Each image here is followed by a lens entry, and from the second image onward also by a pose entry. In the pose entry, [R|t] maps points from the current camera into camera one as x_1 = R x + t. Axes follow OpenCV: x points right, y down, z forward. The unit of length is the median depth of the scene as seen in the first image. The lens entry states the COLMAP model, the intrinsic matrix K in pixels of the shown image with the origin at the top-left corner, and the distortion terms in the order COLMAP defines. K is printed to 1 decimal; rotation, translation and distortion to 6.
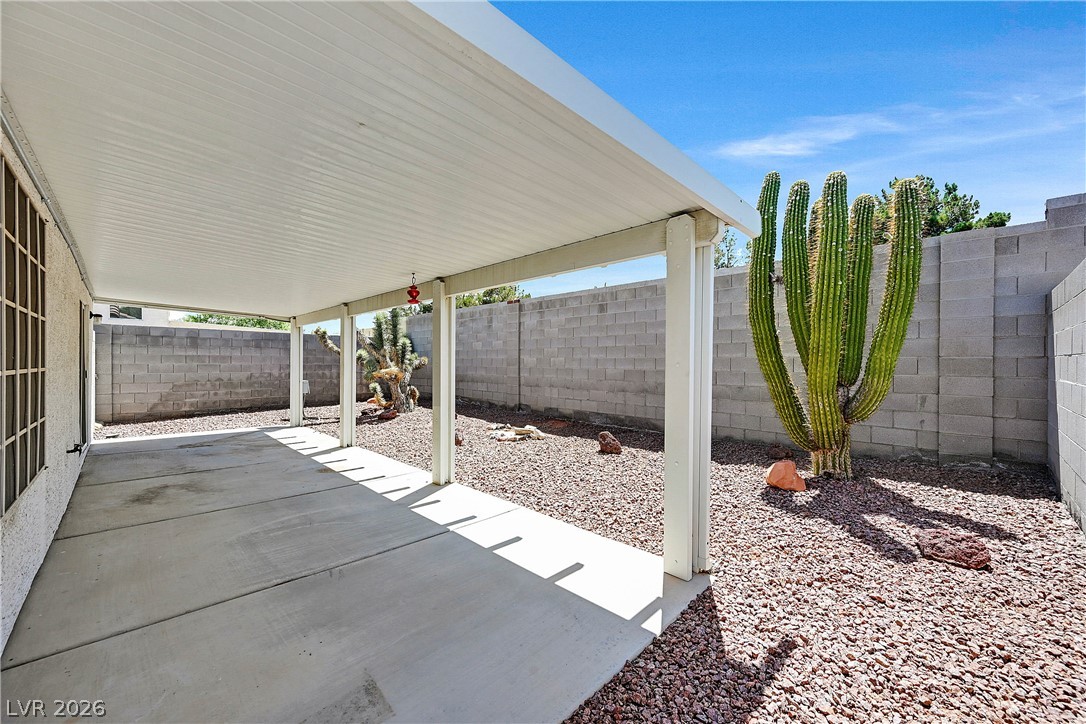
lens RADIAL K [[425.1, 0, 543.0], [0, 425.1, 362.0], [0, 0, 1]] dist [0.000926, 0.000177]
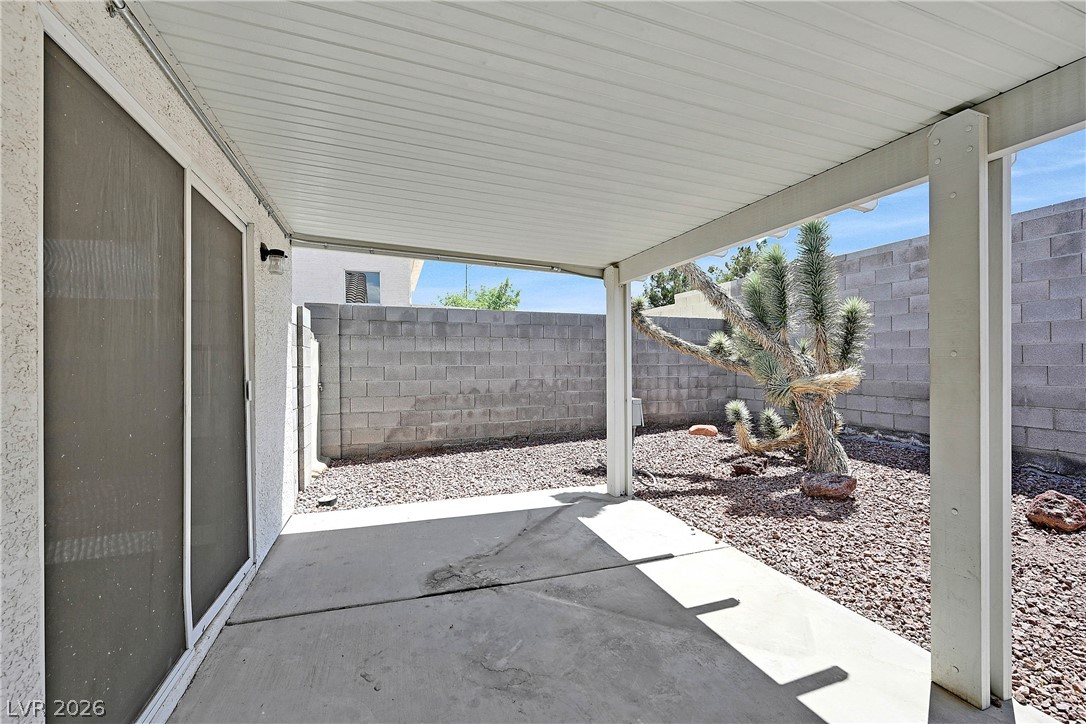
lens RADIAL K [[453.5, 0, 543.0], [0, 453.5, 362.0], [0, 0, 1]] dist [-0.001748, 0.000042]
pose [[0.904433, -0.012319, -0.426437, -0.425922], [0.011612, 0.999924, -0.004259, 0.003925], [0.426457, -0.001100, 0.904507, 0.489455]]
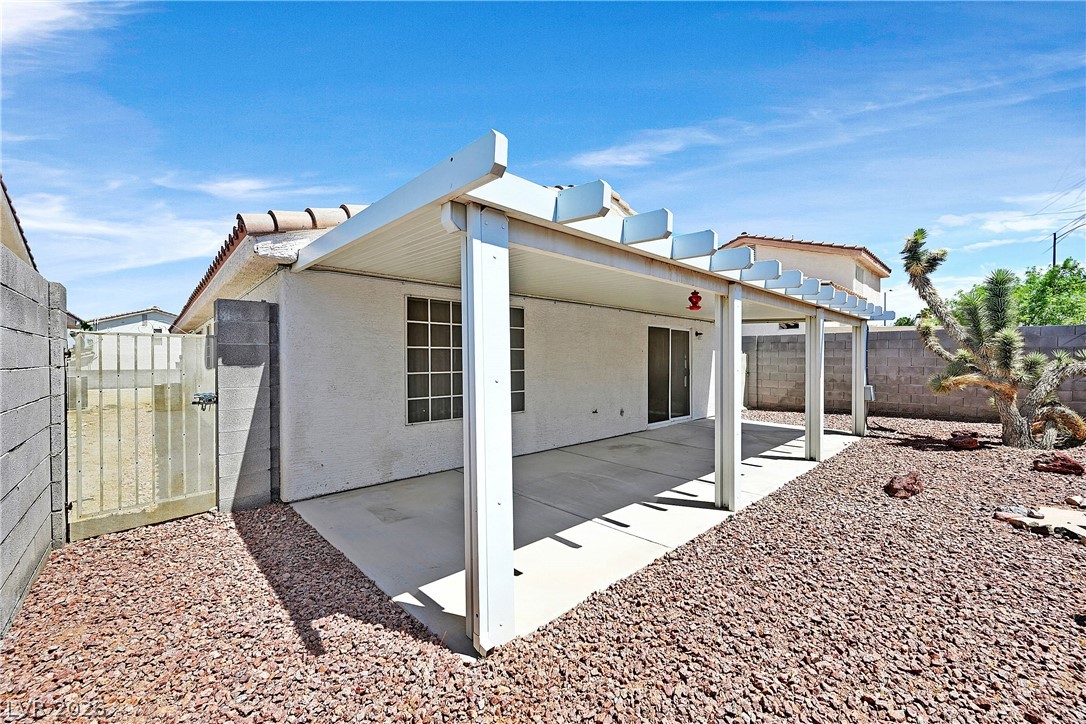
lens RADIAL K [[425.1, 0, 543.0], [0, 425.1, 362.0], [0, 0, 1]] dist [0.000926, 0.000177]
pose [[-0.028713, 0.003789, -0.999581, 0.339950], [0.002104, 0.999991, 0.003730, -0.010570], [0.999585, -0.001996, -0.028721, 0.337162]]
